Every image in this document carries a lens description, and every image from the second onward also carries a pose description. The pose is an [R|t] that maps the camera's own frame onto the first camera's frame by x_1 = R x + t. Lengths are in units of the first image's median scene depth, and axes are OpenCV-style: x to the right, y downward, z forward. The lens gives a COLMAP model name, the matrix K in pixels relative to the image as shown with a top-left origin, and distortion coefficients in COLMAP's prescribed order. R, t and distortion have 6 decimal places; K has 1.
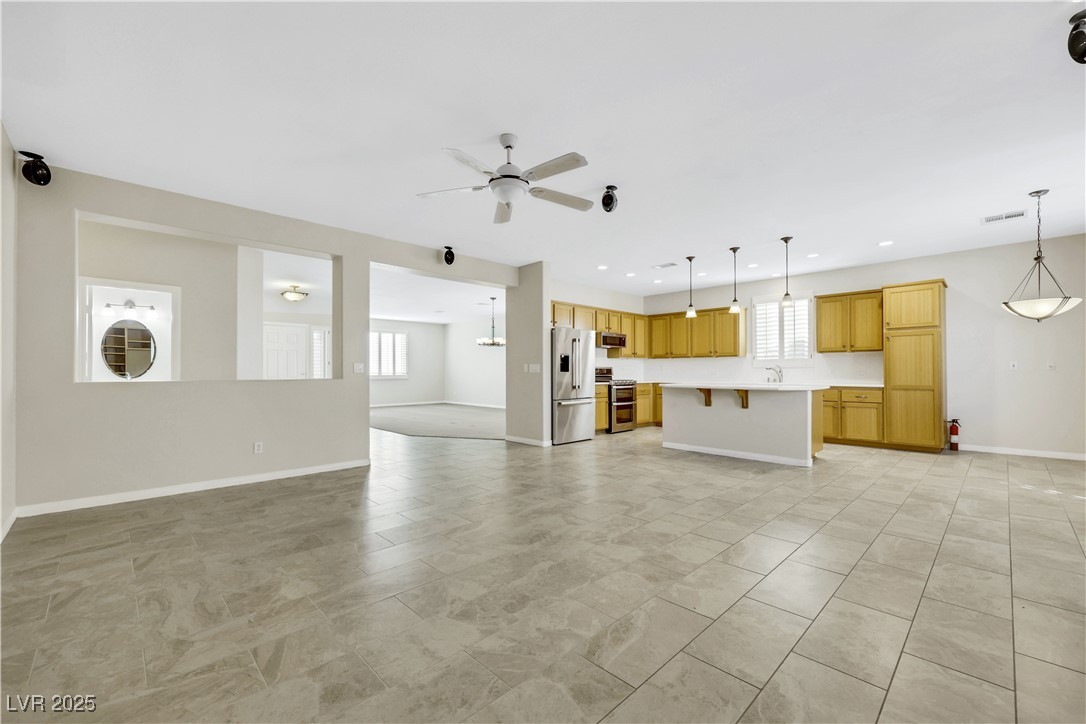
lens RADIAL K [[447.1, 0, 546.0], [0, 447.1, 366.6], [0, 0, 1]] dist [-0.002474, 0.000395]
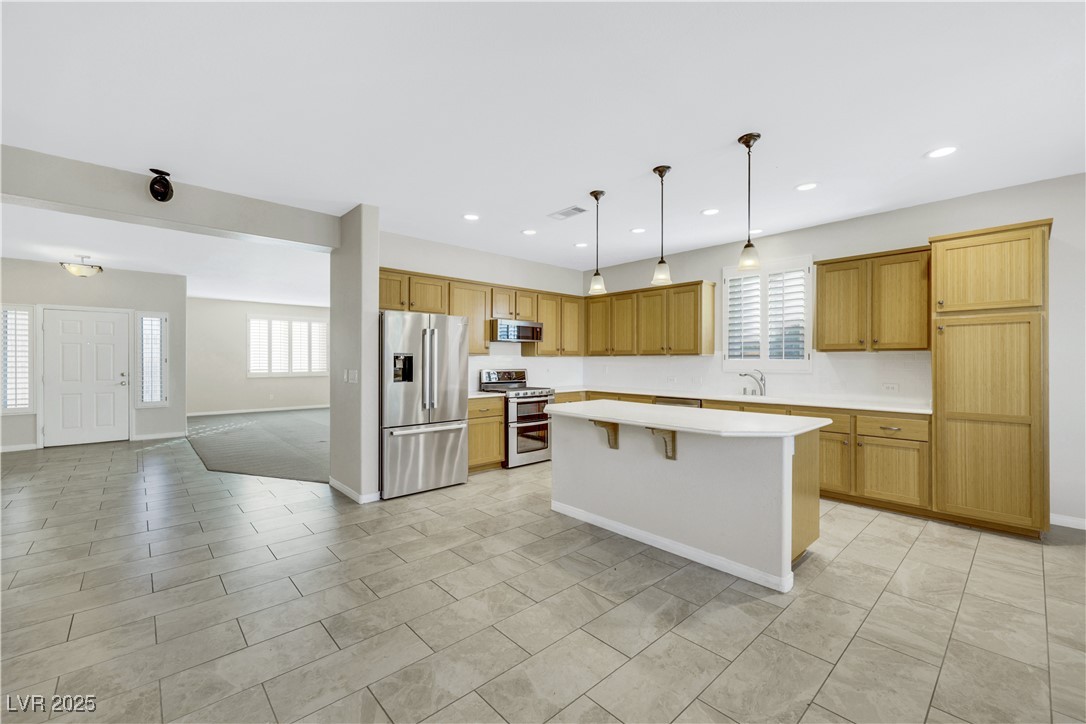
lens RADIAL K [[447.1, 0, 540.1], [0, 447.1, 357.9], [0, 0, 1]] dist [-0.002474, 0.000395]
pose [[0.999318, 0.003681, -0.036730, 0.290903], [-0.003517, 0.999984, 0.004530, -0.028960], [0.036746, -0.004398, 0.999315, 0.433208]]
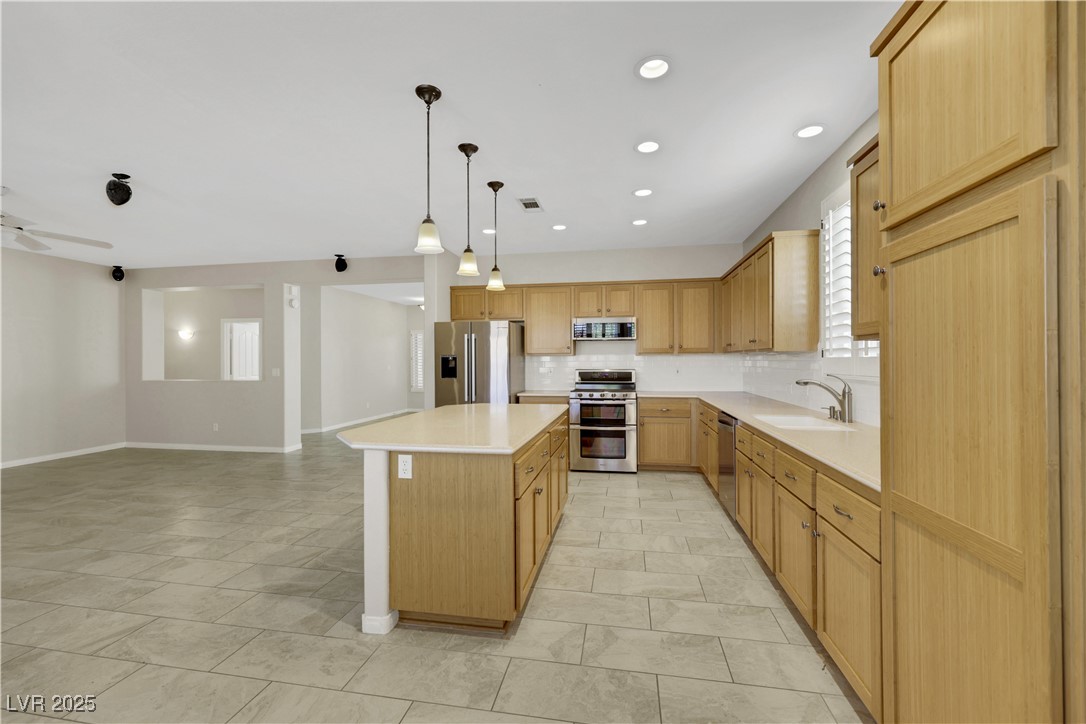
lens RADIAL K [[447.1, 0, 544.0], [0, 447.1, 362.8], [0, 0, 1]] dist [-0.002474, 0.000395]
pose [[0.581444, 0.003093, -0.813581, 0.884127], [0.012165, 0.999848, 0.012495, -0.026445], [0.813496, -0.017162, 0.581318, 0.774143]]
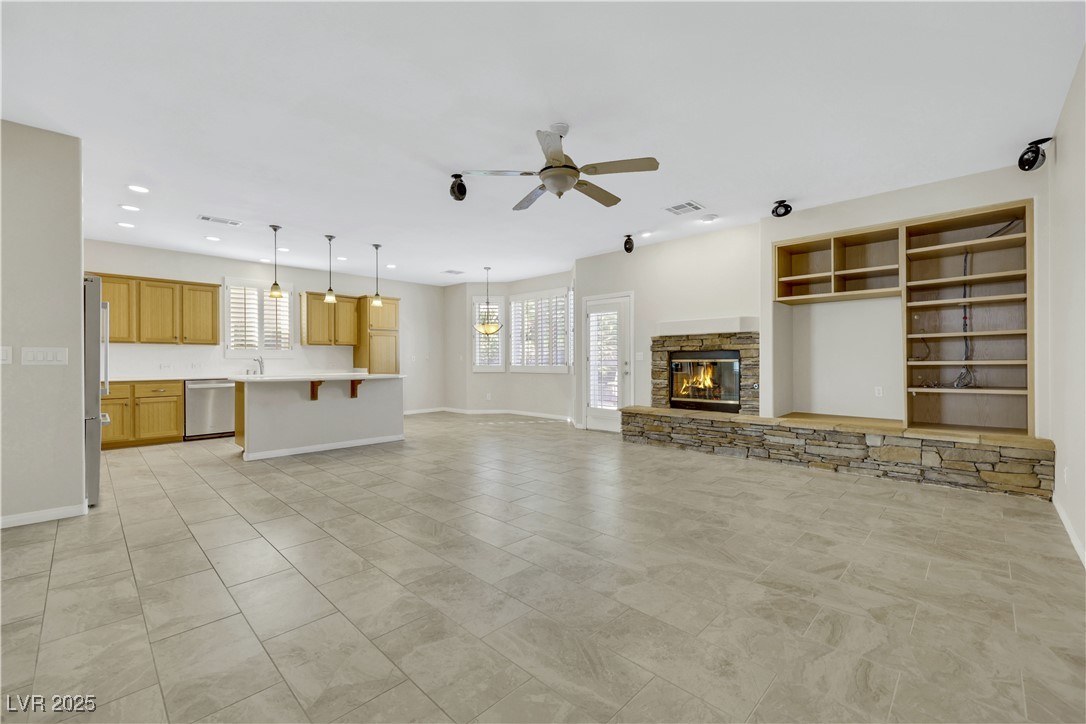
lens RADIAL K [[447.1, 0, 542.1], [0, 447.1, 357.2], [0, 0, 1]] dist [-0.002474, 0.000395]
pose [[-0.017113, 0.011680, 0.999785, -0.565434], [-0.006479, 0.999909, -0.011793, 0.008304], [-0.999833, -0.006680, -0.017036, 0.549935]]
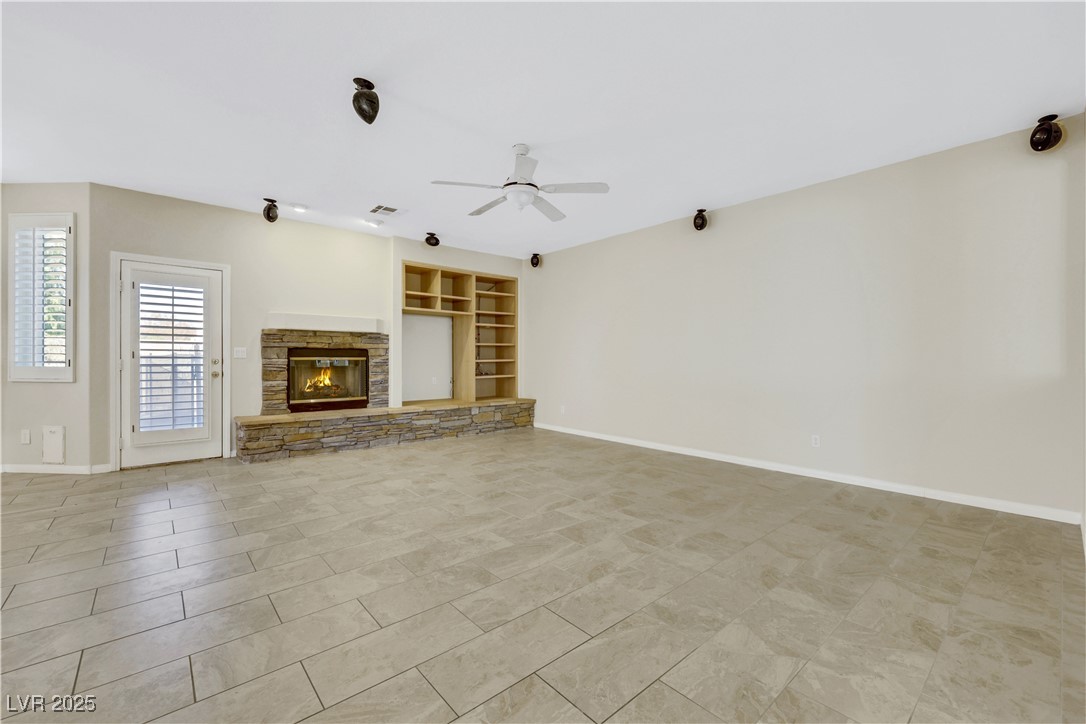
lens RADIAL K [[457.7, 0, 538.8], [0, 457.7, 362.9], [0, 0, 1]] dist [-0.001245, 0.000421]
pose [[-0.997640, 0.000552, 0.068653, -0.107305], [0.000505, 1.000000, -0.000707, 0.011824], [-0.068653, -0.000671, -0.997640, 1.105804]]
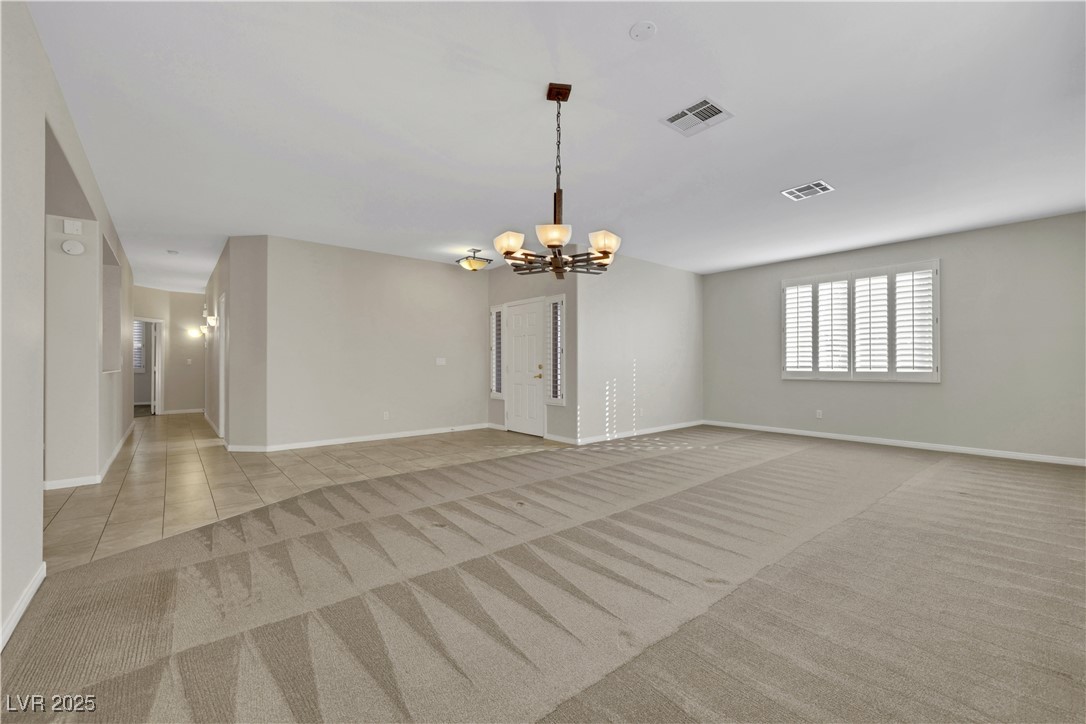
lens RADIAL K [[447.1, 0, 564.6], [0, 447.1, 363.7], [0, 0, 1]] dist [-0.002474, 0.000395]
pose [[-0.059966, -0.001914, -0.998199, 0.248939], [0.010702, 0.999939, -0.002560, 0.020718], [0.998143, -0.010836, -0.059942, 1.707477]]
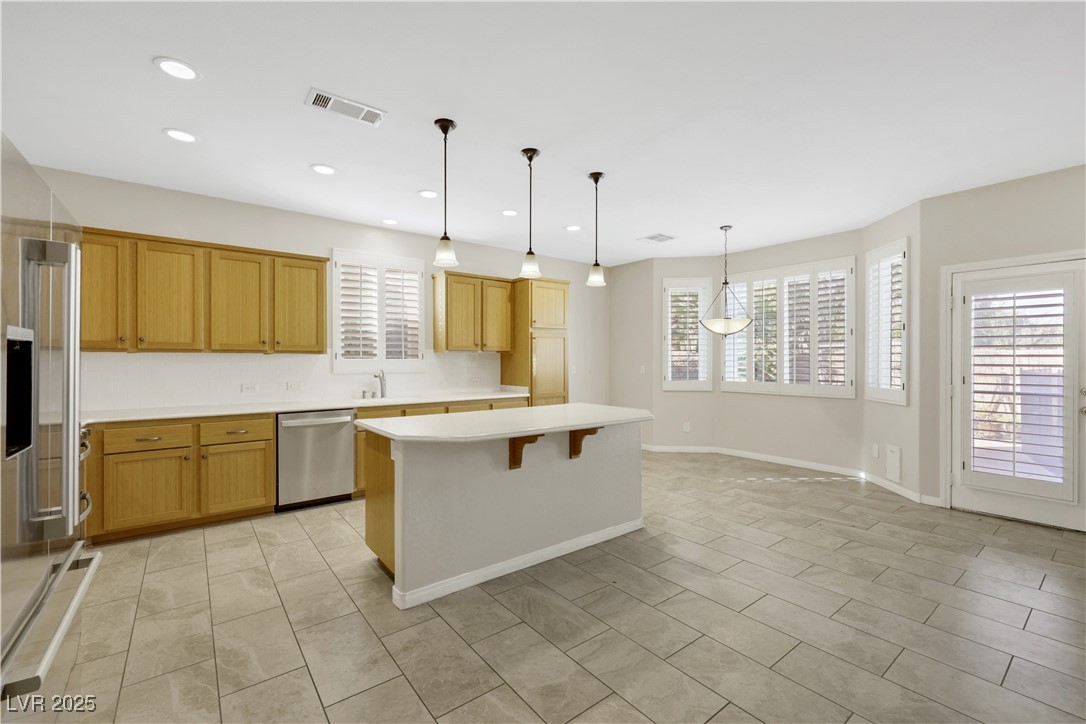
lens RADIAL K [[457.7, 0, 545.3], [0, 457.7, 357.2], [0, 0, 1]] dist [-0.001245, 0.000421]
pose [[0.111455, 0.010252, 0.993717, -0.103621], [-0.010612, 0.999902, -0.009126, -0.022144], [-0.993713, -0.009528, 0.111553, 0.922843]]
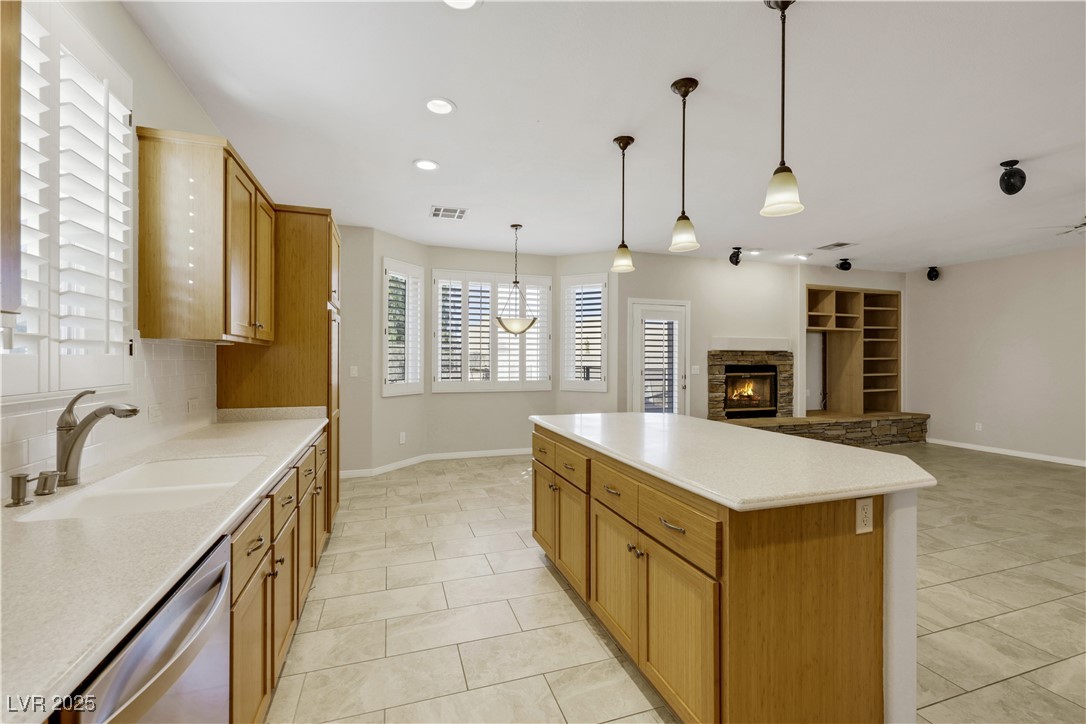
lens RADIAL K [[457.7, 0, 534.6], [0, 457.7, 360.1], [0, 0, 1]] dist [-0.001245, 0.000421]
pose [[-0.891975, 0.005915, 0.452045, 0.356908], [-0.001034, 0.999885, -0.015122, -0.014227], [-0.452083, -0.013956, -0.891867, 1.413273]]
